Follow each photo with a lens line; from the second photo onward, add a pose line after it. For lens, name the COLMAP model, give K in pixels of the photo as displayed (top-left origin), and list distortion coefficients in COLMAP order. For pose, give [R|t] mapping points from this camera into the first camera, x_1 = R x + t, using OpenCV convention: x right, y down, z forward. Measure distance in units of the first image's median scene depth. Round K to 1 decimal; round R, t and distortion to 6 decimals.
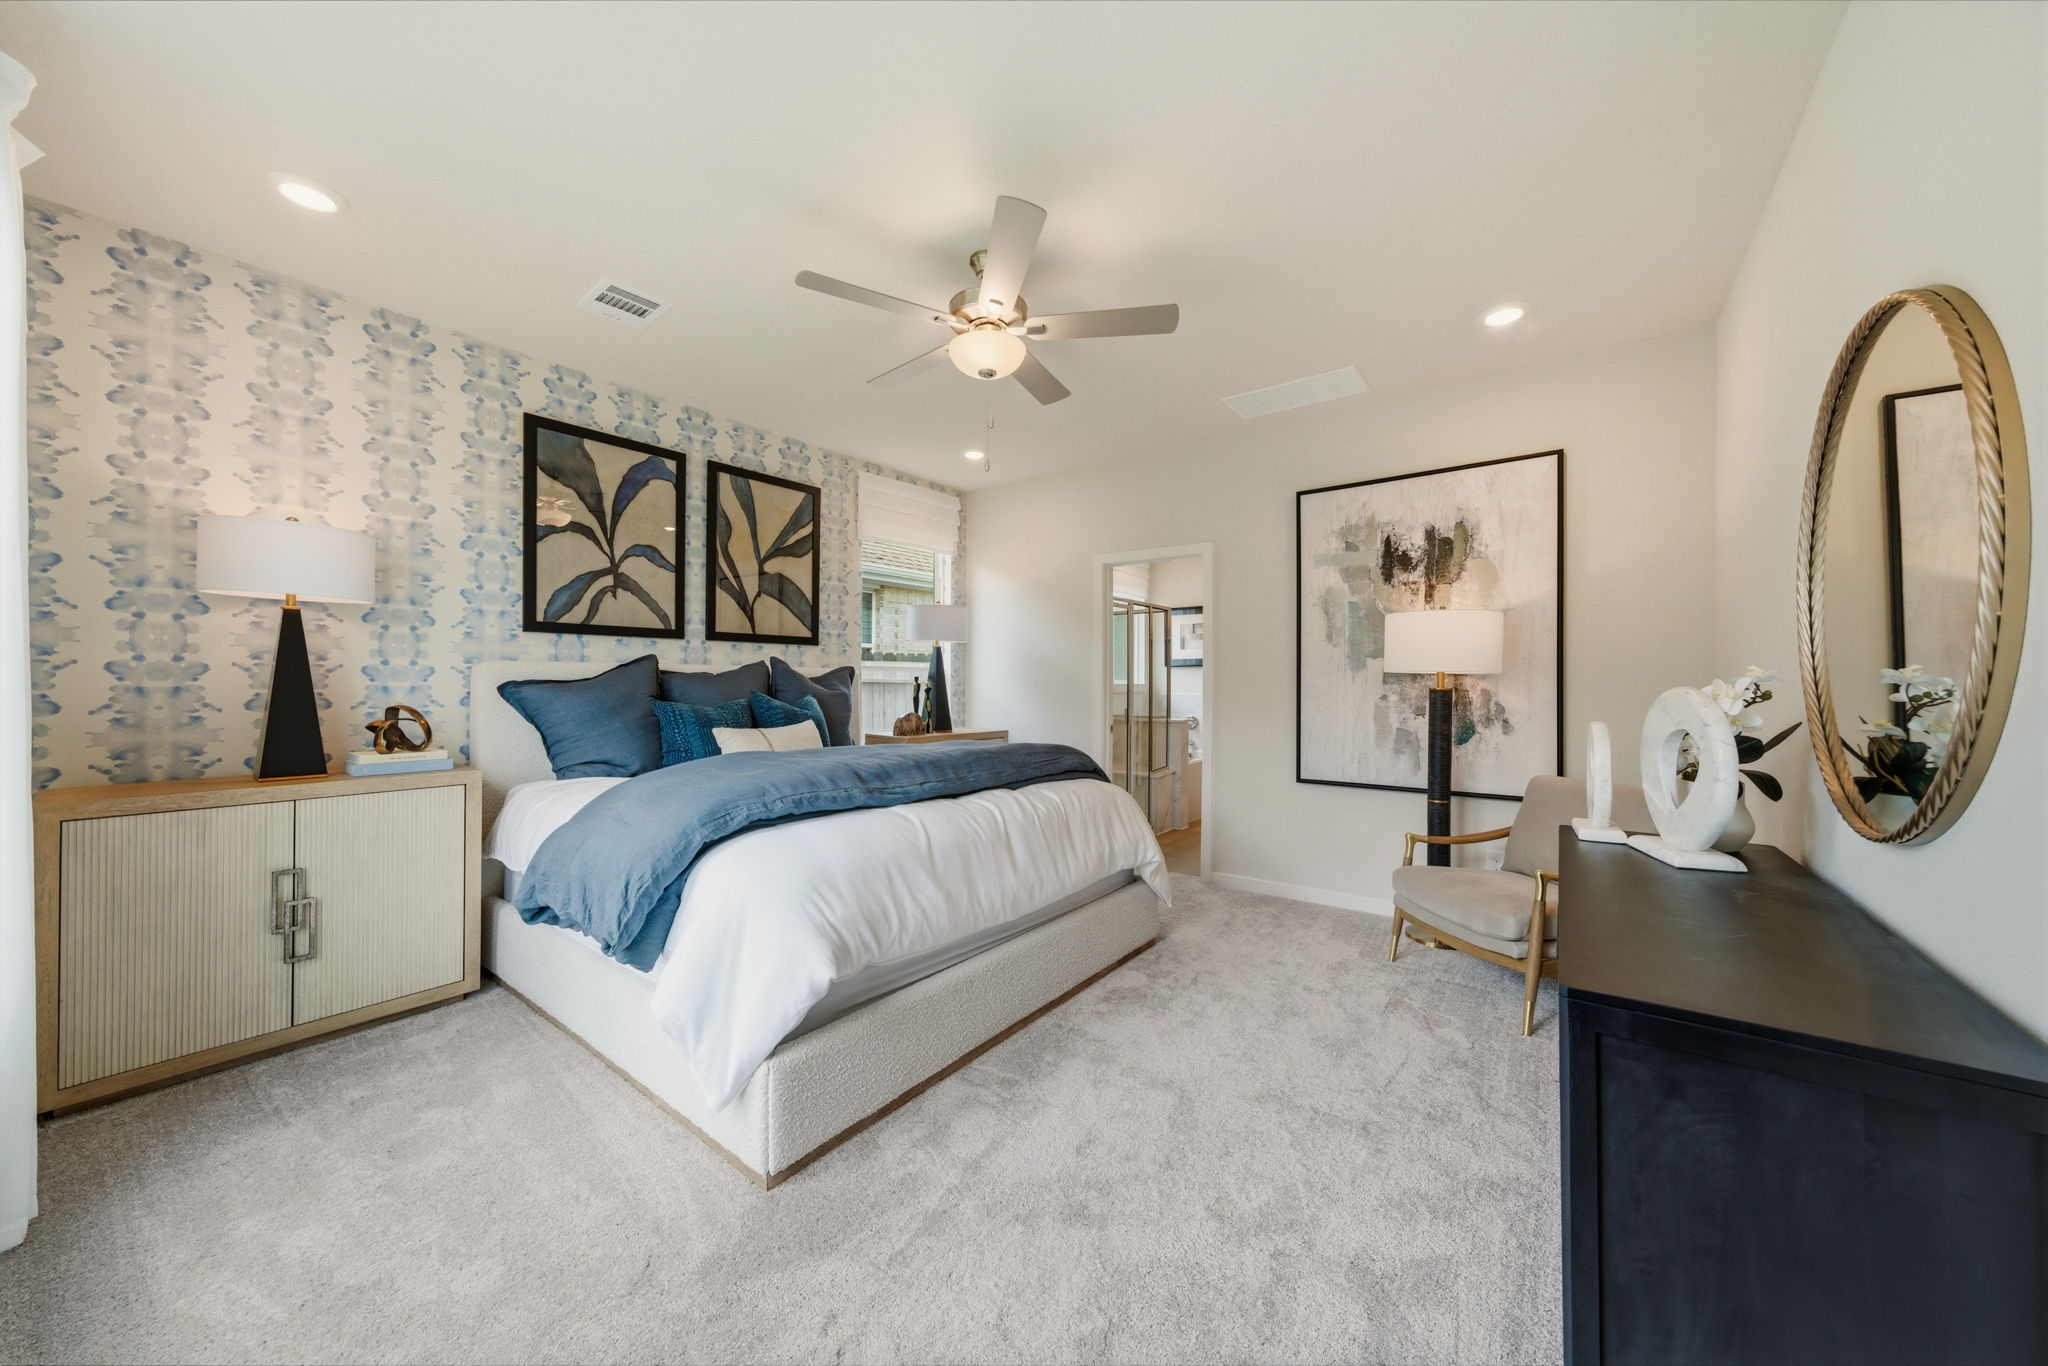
lens RADIAL K [[698.9, 0, 1023.7], [0, 698.9, 682.5], [0, 0, 1]] dist [-0.002225, 0.000236]
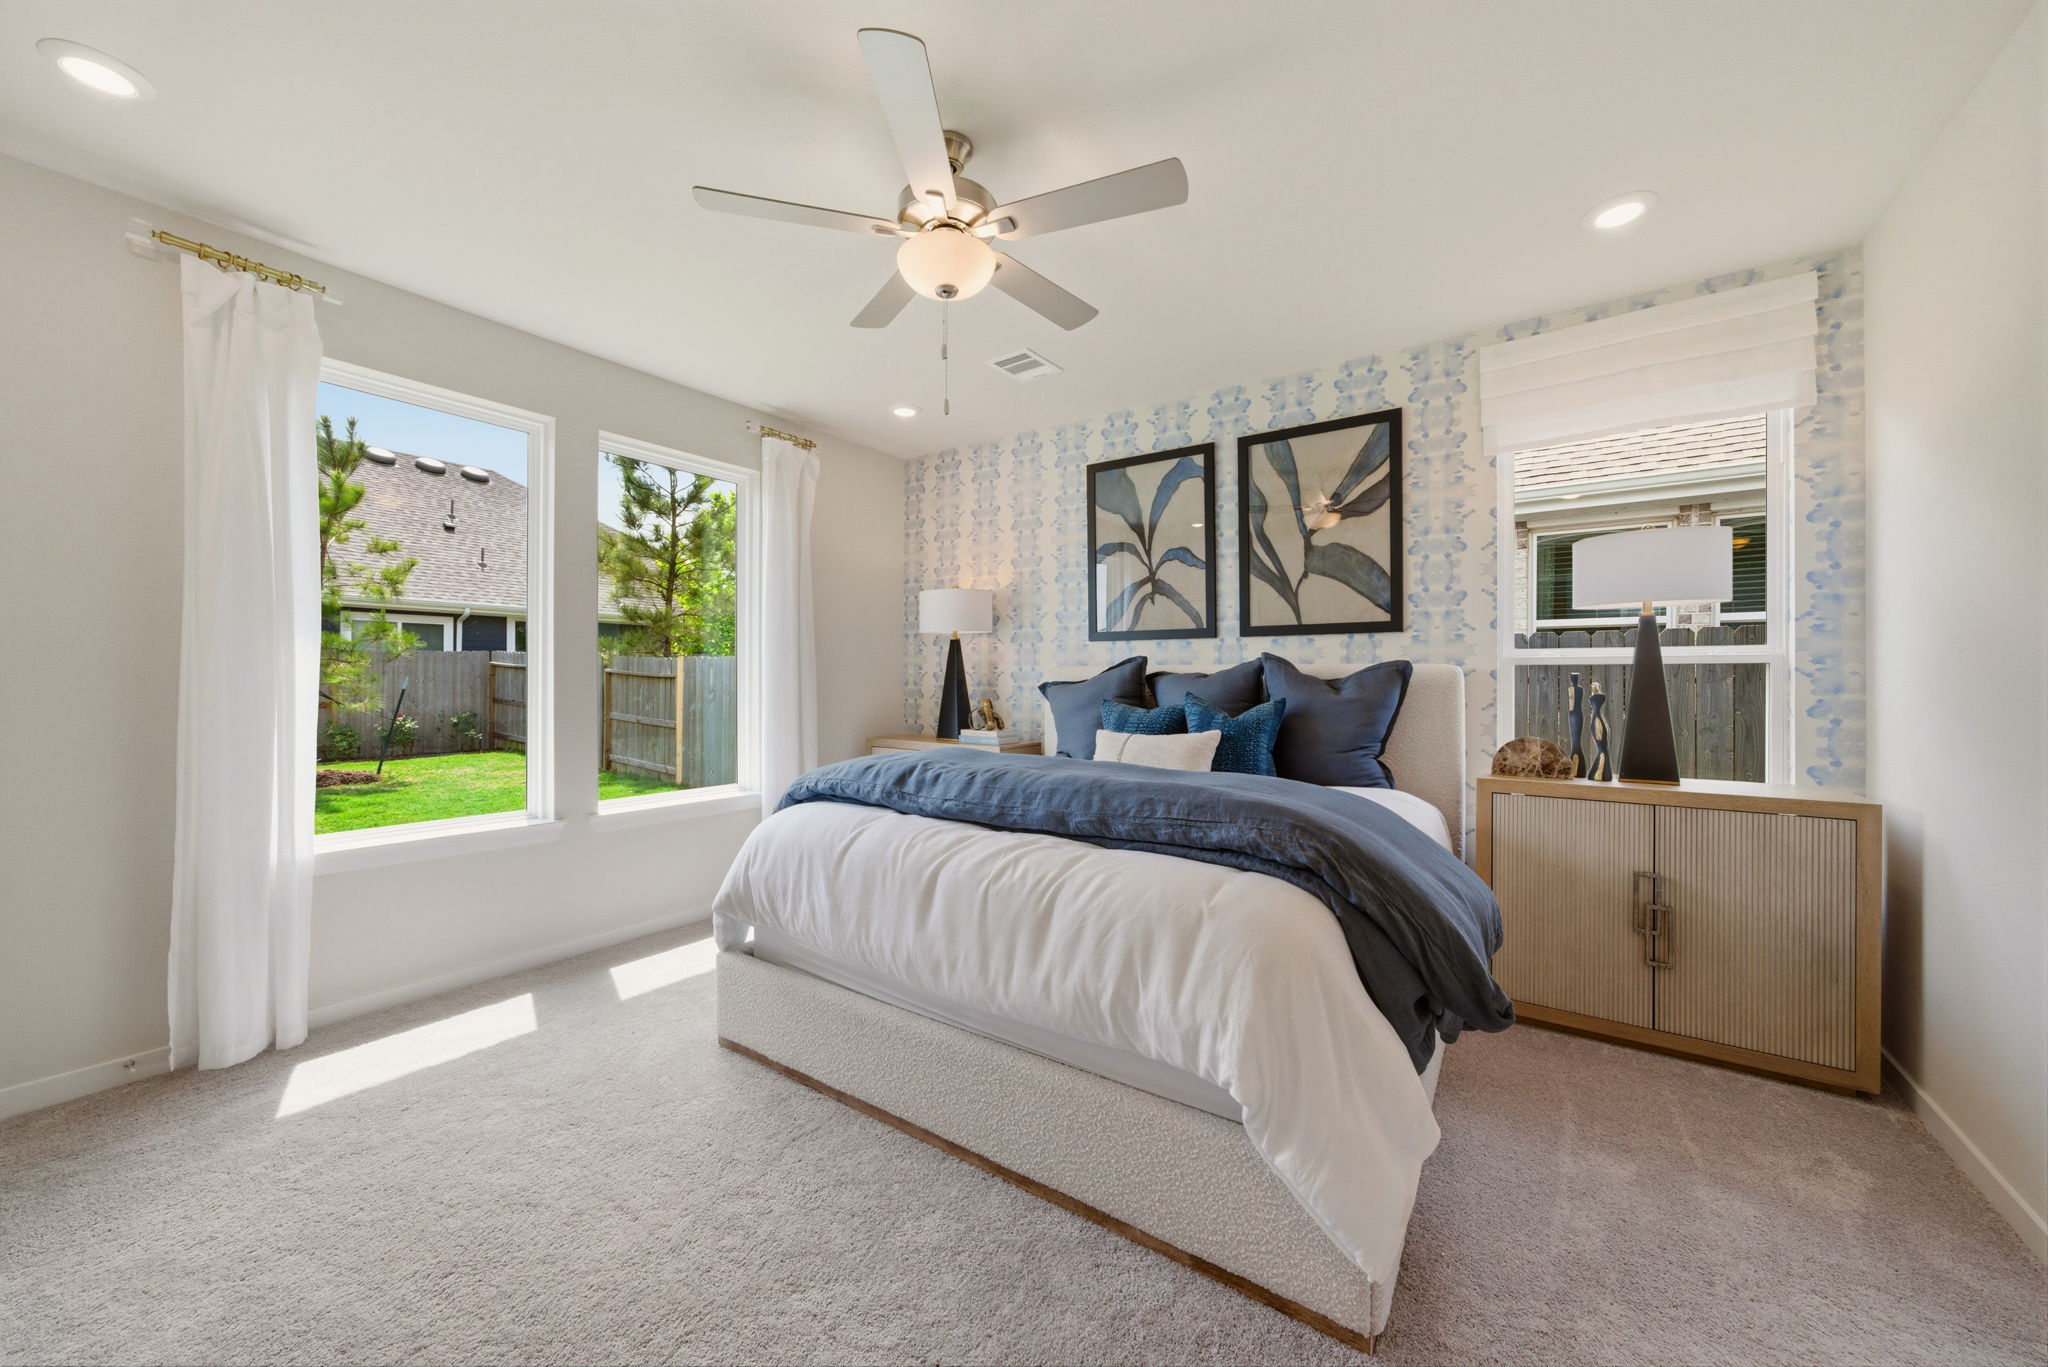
lens RADIAL K [[769.9, 0, 1024.1], [0, 769.9, 674.9], [0, 0, 1]] dist [0.000474, 0.000182]
pose [[0.043394, -0.009948, -0.999009, 0.536044], [-0.008302, 0.999912, -0.010317, 0.001593], [0.999024, 0.008741, 0.043308, 0.686733]]
